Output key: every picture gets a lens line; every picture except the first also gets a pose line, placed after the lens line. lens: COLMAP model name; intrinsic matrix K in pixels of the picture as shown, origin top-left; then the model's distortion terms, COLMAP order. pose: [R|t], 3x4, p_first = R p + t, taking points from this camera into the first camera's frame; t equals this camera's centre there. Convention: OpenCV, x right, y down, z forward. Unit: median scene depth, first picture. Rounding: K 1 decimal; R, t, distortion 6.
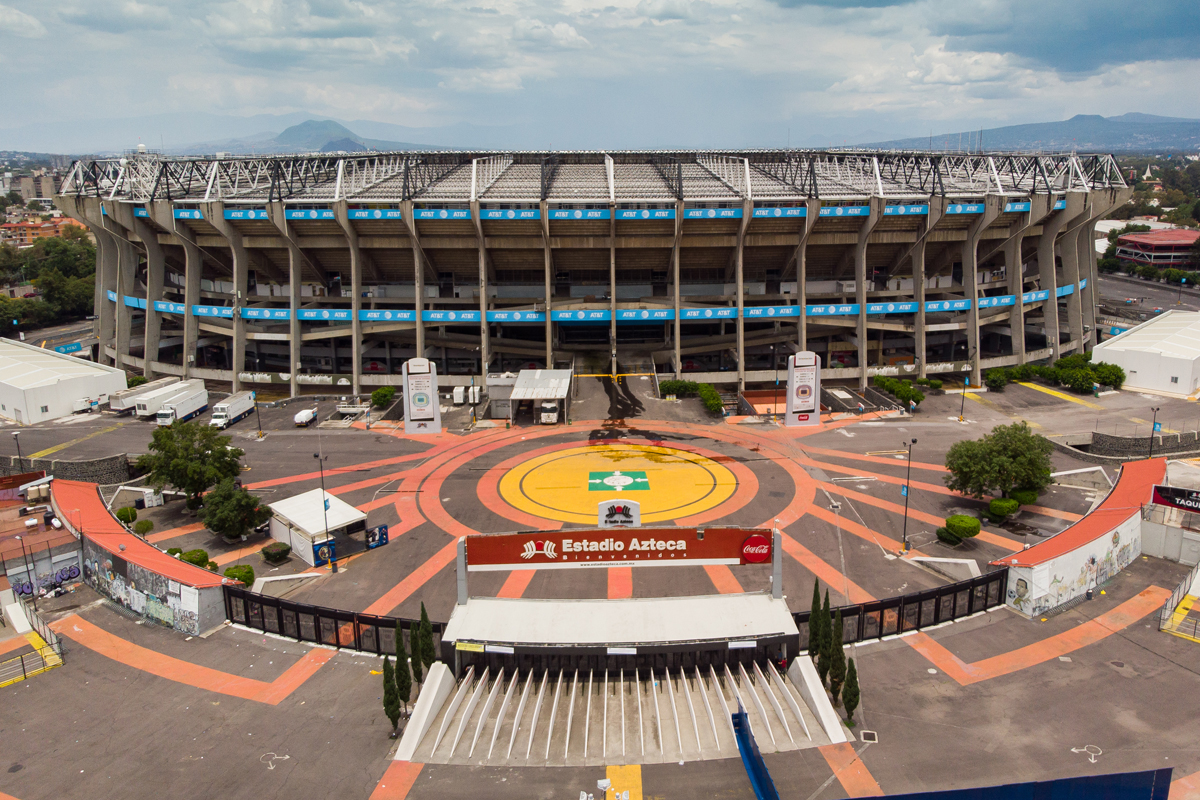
lens RADIAL K [[821.0, 0, 626.0], [0, 821.0, 333.6], [0, 0, 1]] dist [-0.005455, 0.006101]
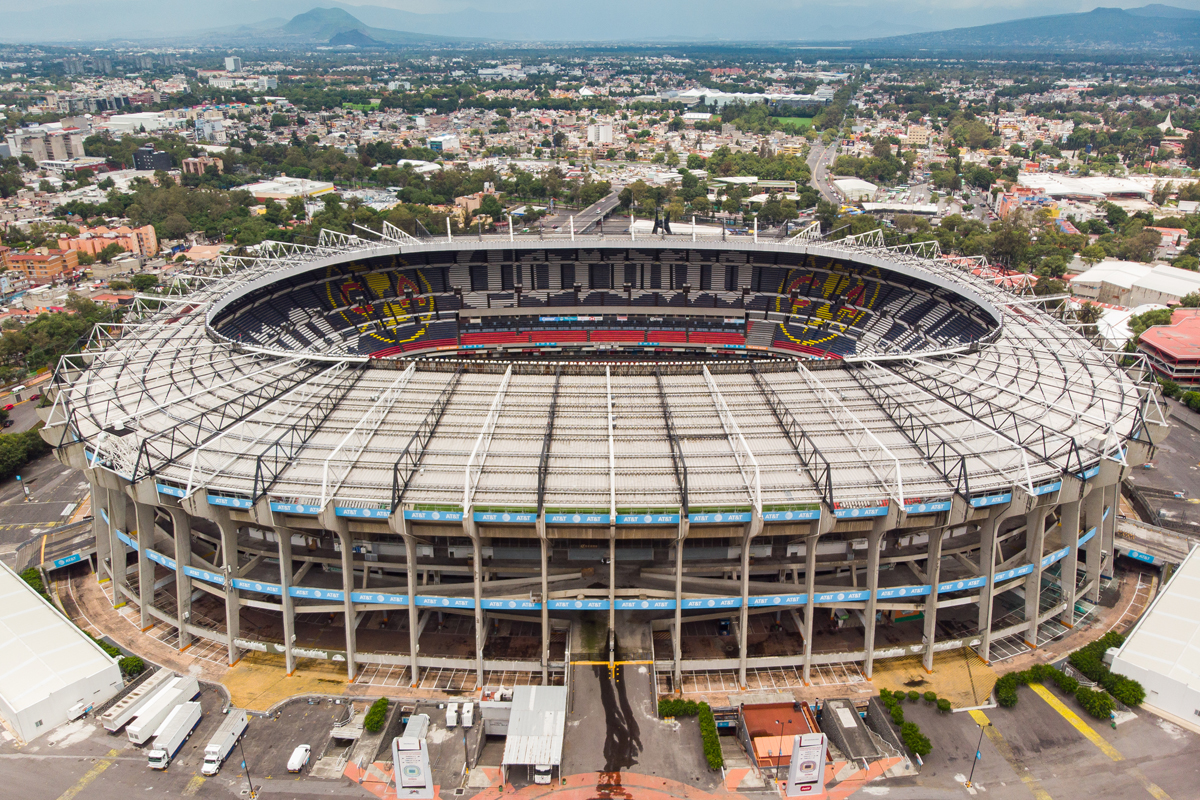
lens RADIAL K [[794.5, 0, 603.0], [0, 794.5, 400.8], [0, 0, 1]] dist [-0.004887, 0.005671]
pose [[0.999375, 0.021516, -0.028050, -0.004686], [-0.017075, 0.988550, 0.149927, -0.396420], [0.030954, -0.149354, 0.988299, 0.110459]]
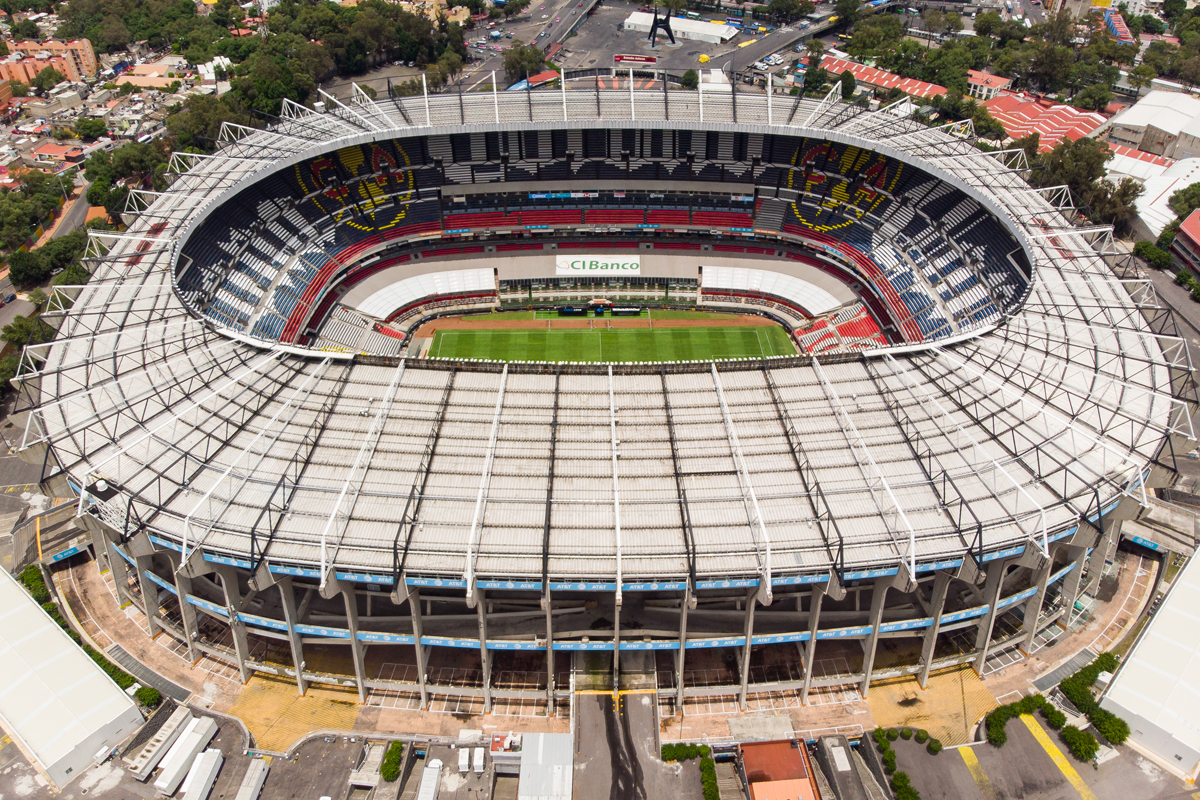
lens RADIAL K [[821.0, 0, 596.1], [0, 821.0, 402.5], [0, 0, 1]] dist [-0.005455, 0.006101]
pose [[0.999484, 0.025190, -0.019920, -0.026946], [-0.015522, 0.921933, 0.387038, -0.659978], [0.028115, -0.386529, 0.921849, 0.209397]]
